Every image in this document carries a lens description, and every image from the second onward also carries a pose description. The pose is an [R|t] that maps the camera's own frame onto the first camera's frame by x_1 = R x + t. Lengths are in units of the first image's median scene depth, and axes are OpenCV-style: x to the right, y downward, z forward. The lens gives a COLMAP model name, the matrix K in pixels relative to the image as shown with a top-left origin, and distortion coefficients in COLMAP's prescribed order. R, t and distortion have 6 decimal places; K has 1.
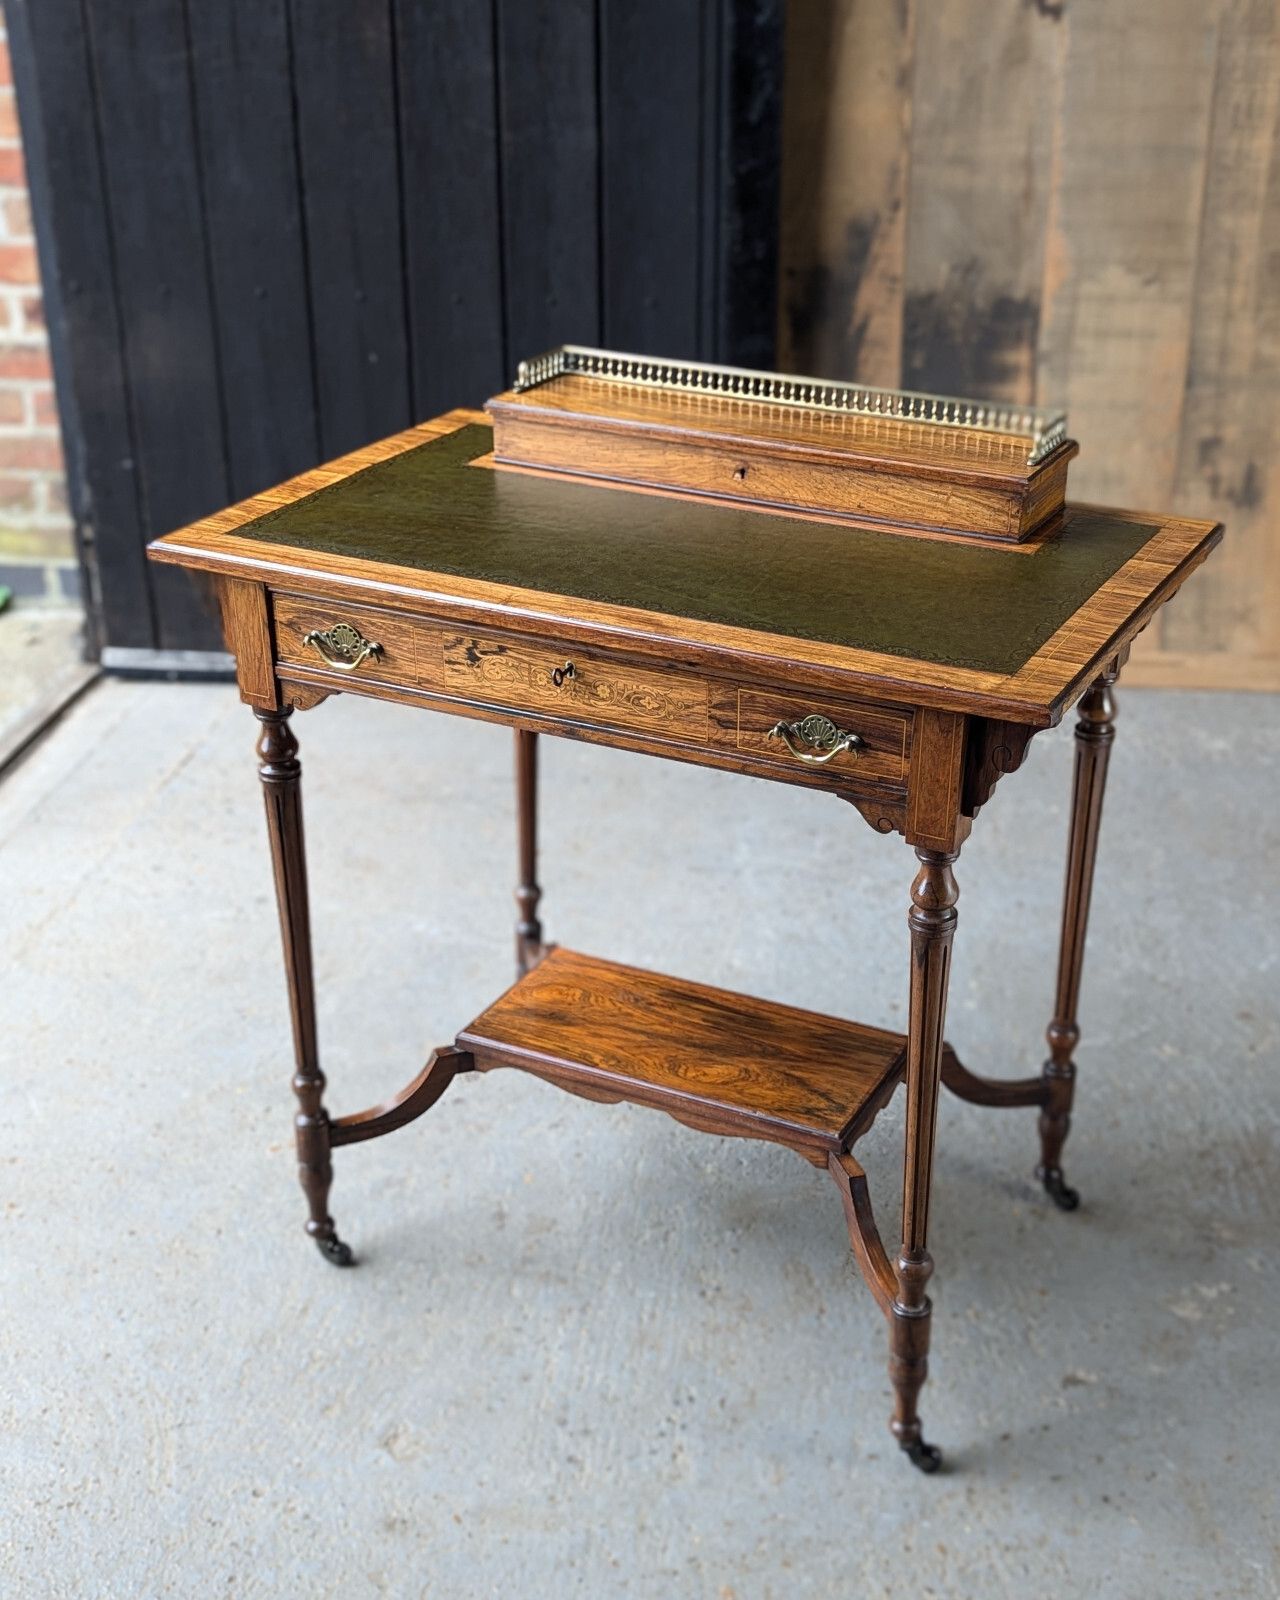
lens RADIAL K [[2154.5, 0, 693.3], [0, 2154.5, 826.8], [0, 0, 1]] dist [0.129593, -0.317467]
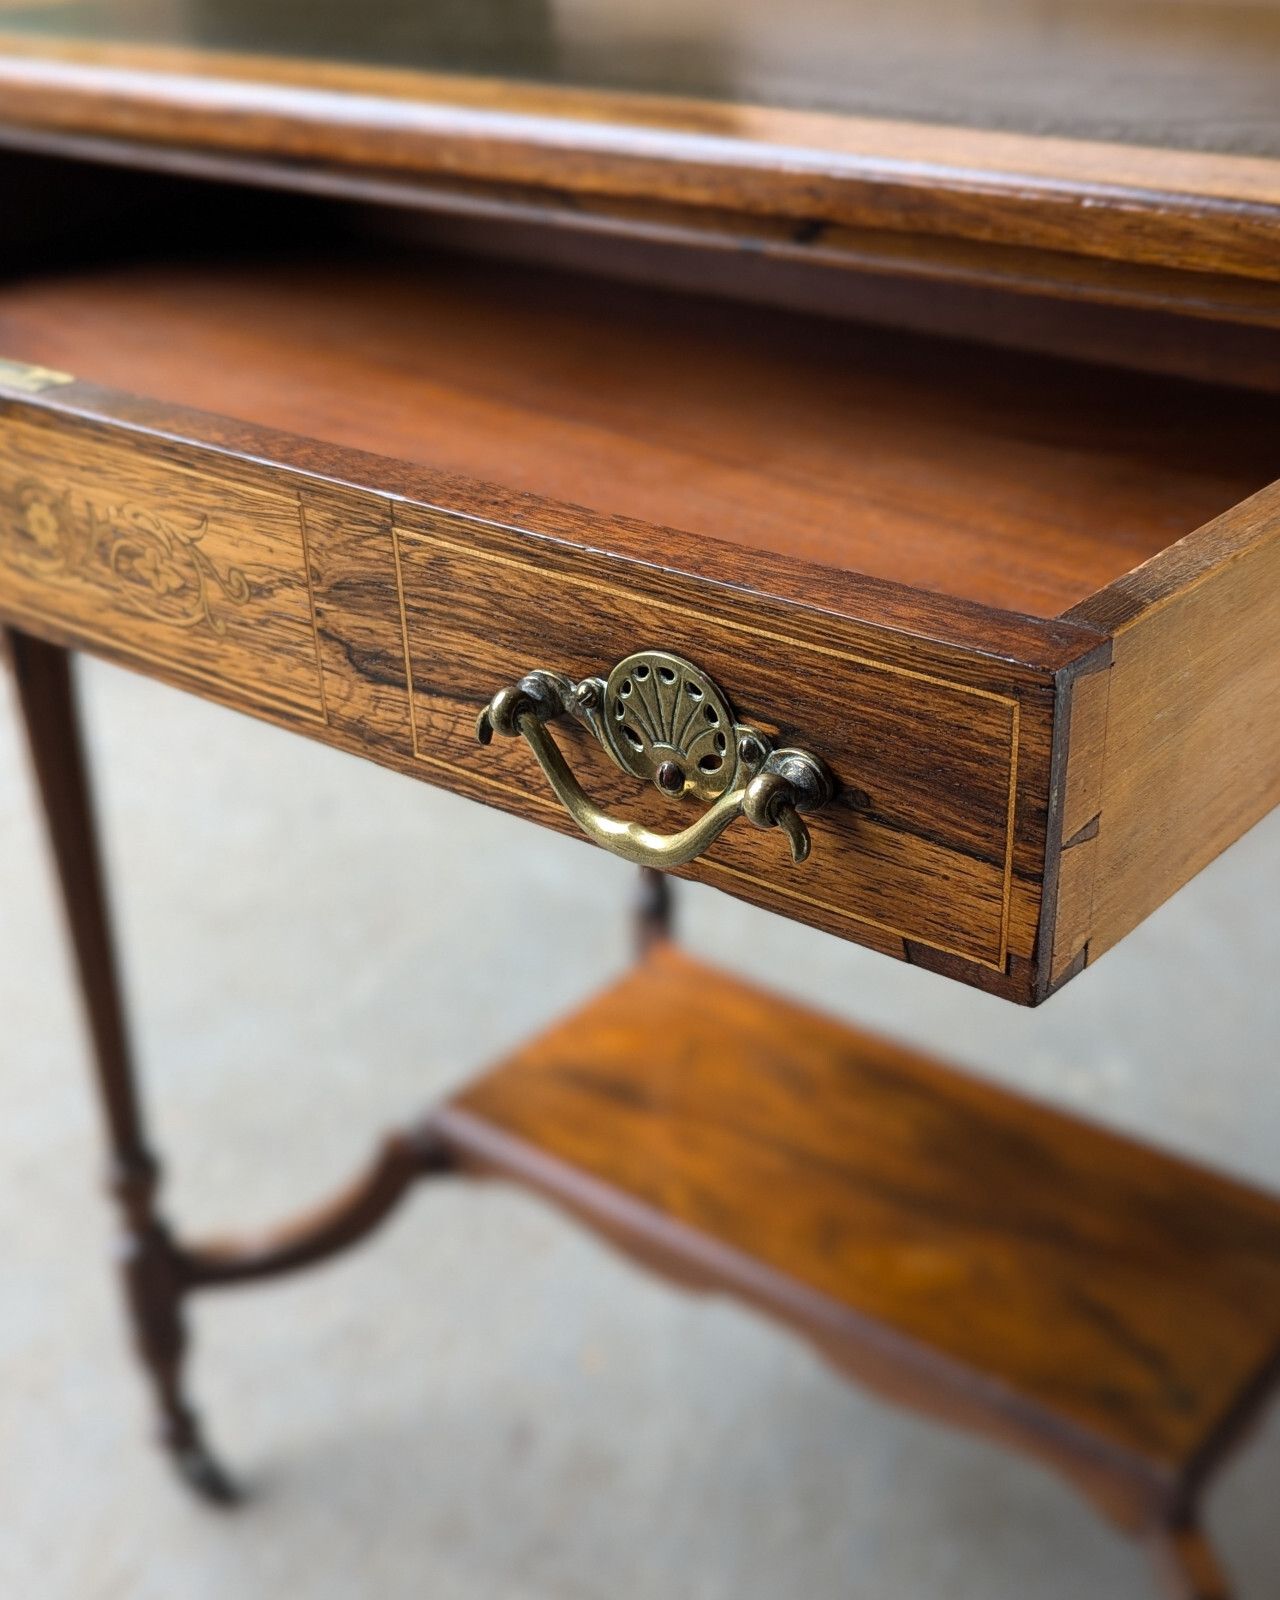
lens RADIAL K [[2033.7, 0, 640.0], [0, 2033.7, 800.0], [0, 0, 1]] dist [0.098453, -0.185140]
pose [[0.973242, 0.068175, -0.219436, 0.084132], [-0.058728, 0.997056, 0.049299, -0.037435], [0.222151, -0.035093, 0.974381, 0.632755]]
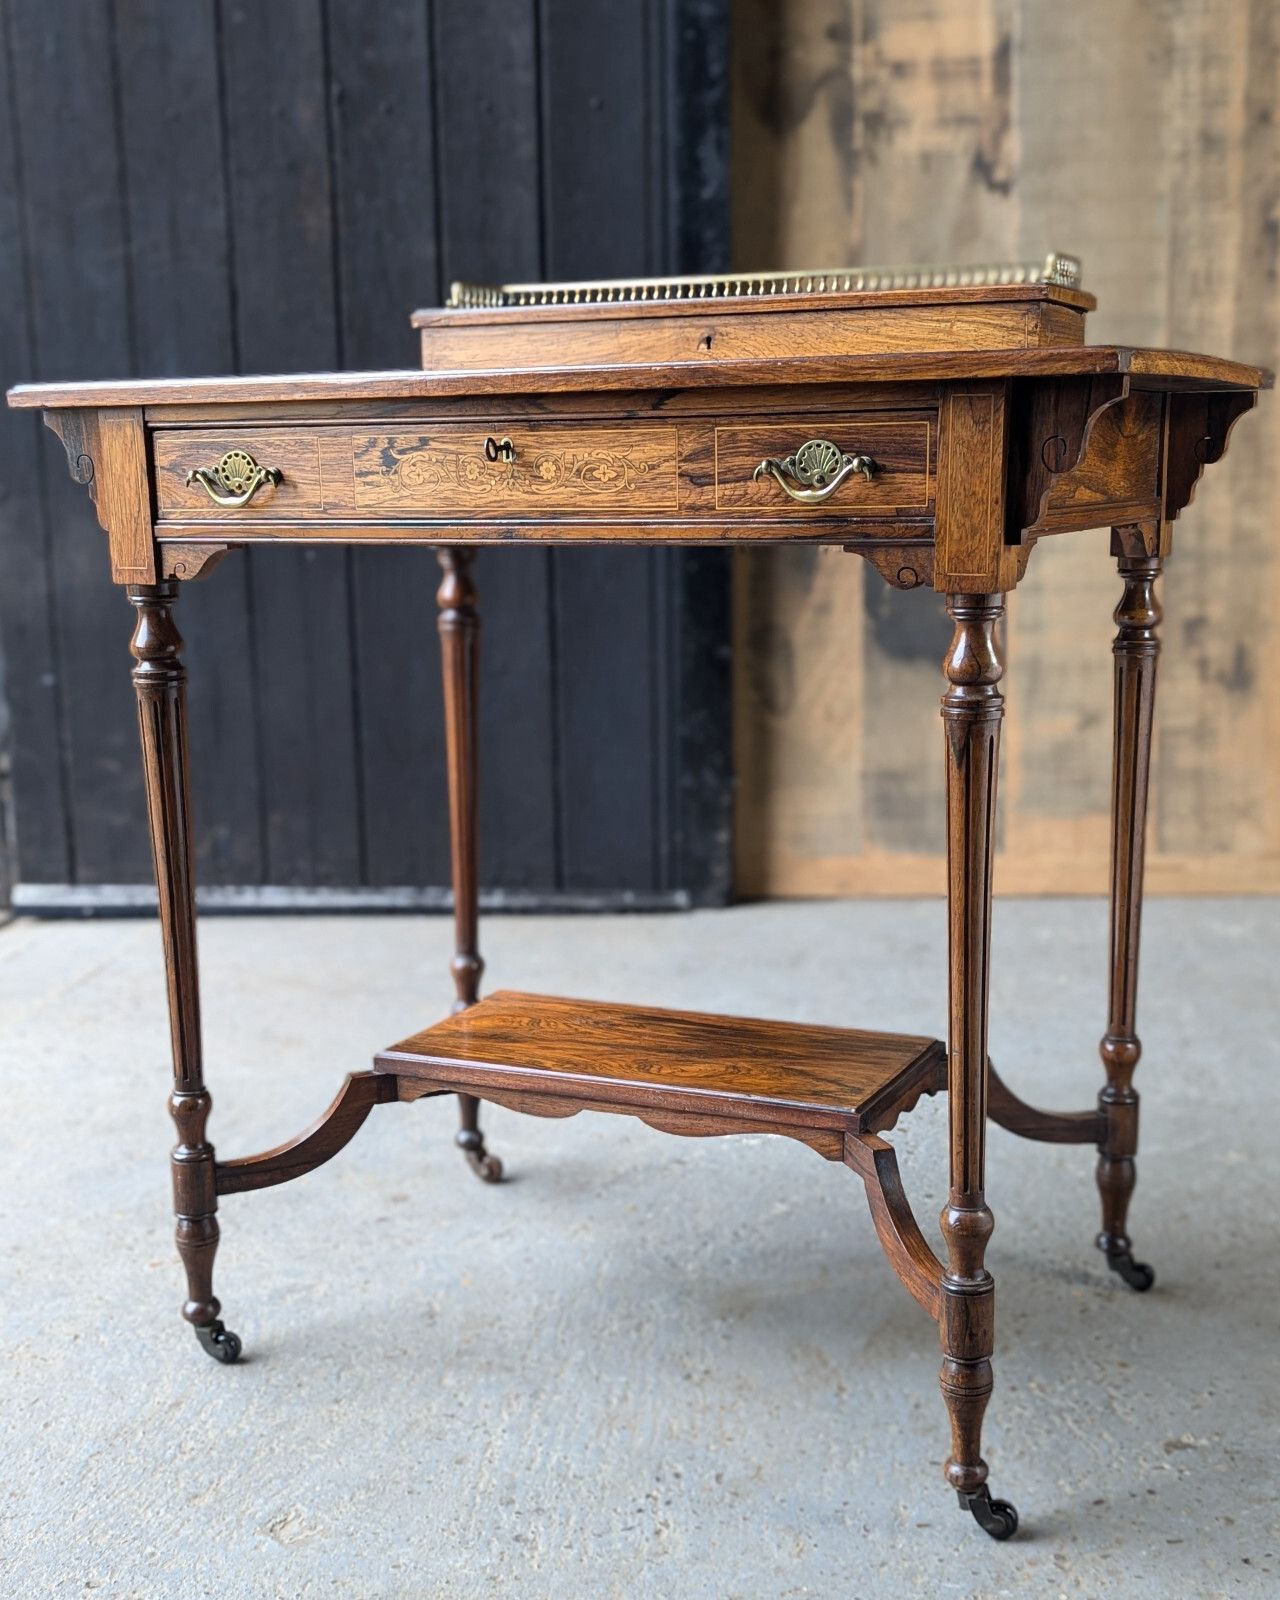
lens RADIAL K [[2078.7, 0, 645.9], [0, 2078.7, 852.3], [0, 0, 1]] dist [0.072099, -0.086369]
pose [[0.999739, -0.022686, 0.002593, -0.008648], [0.022606, 0.967339, -0.252475, 0.232715], [0.003220, 0.252468, 0.967600, 0.234671]]
